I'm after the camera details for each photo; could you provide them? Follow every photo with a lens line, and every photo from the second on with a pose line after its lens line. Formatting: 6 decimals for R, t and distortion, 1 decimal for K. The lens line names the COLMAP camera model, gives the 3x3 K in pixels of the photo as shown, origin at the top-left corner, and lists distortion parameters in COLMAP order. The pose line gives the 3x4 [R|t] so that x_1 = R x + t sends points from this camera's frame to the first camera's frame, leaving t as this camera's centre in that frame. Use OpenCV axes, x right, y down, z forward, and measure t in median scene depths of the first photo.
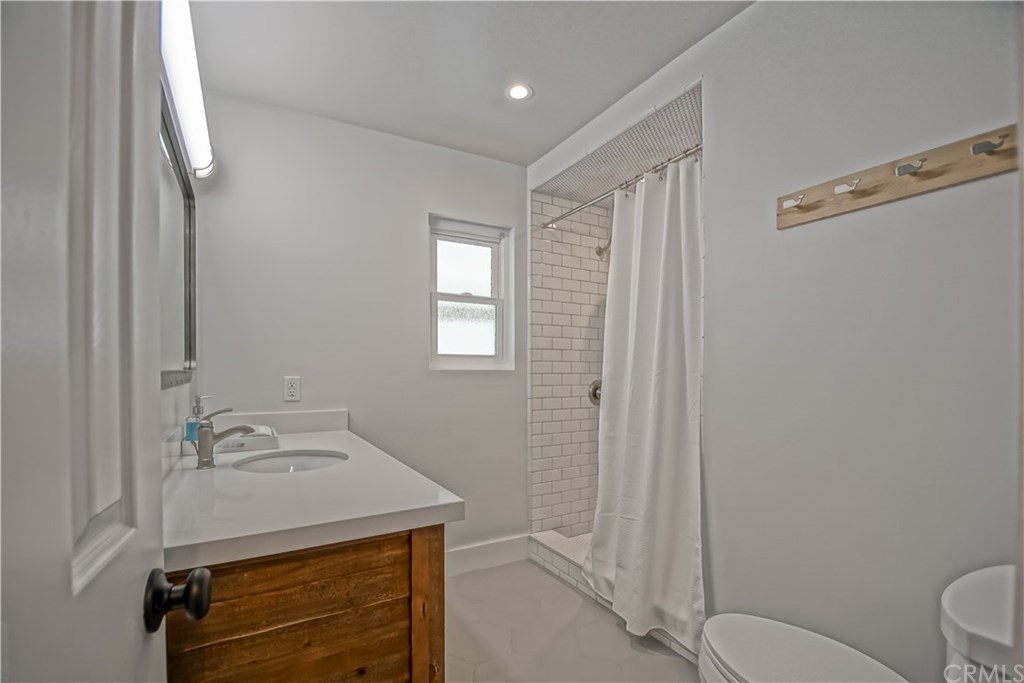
lens RADIAL K [[456.5, 0, 513.7], [0, 456.5, 365.5], [0, 0, 1]] dist [0.006337, -0.012088]
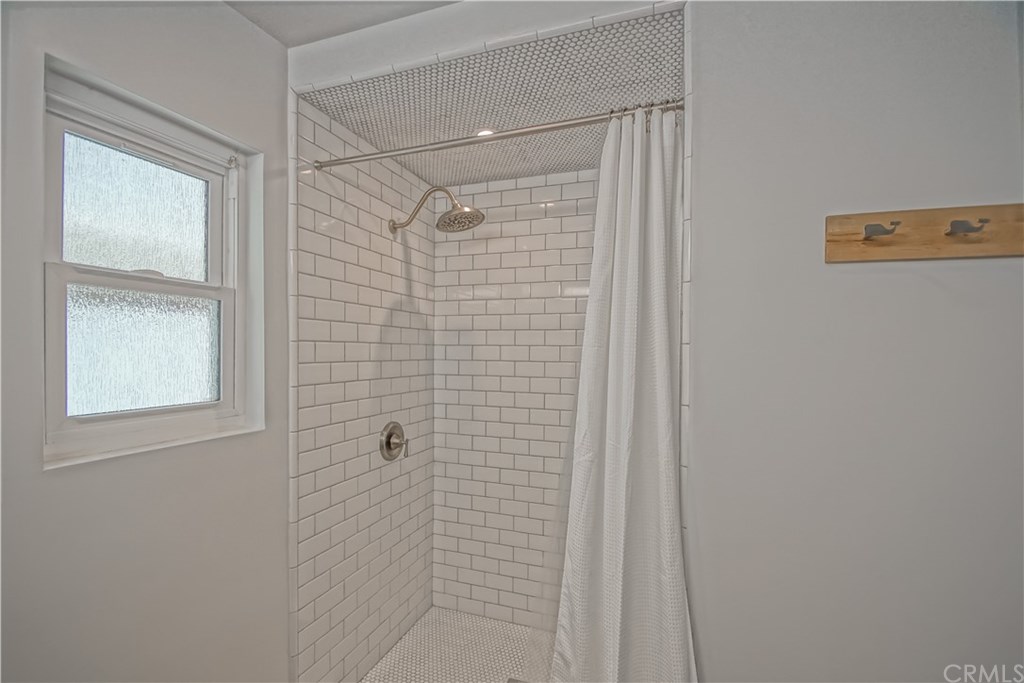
lens RADIAL K [[456.5, 0, 526.7], [0, 456.5, 356.3], [0, 0, 1]] dist [0.006337, -0.012088]
pose [[0.758730, -0.001504, 0.651404, -0.106571], [-0.014172, 0.999723, 0.018815, -0.084801], [-0.651252, -0.023507, 0.758498, 0.400698]]
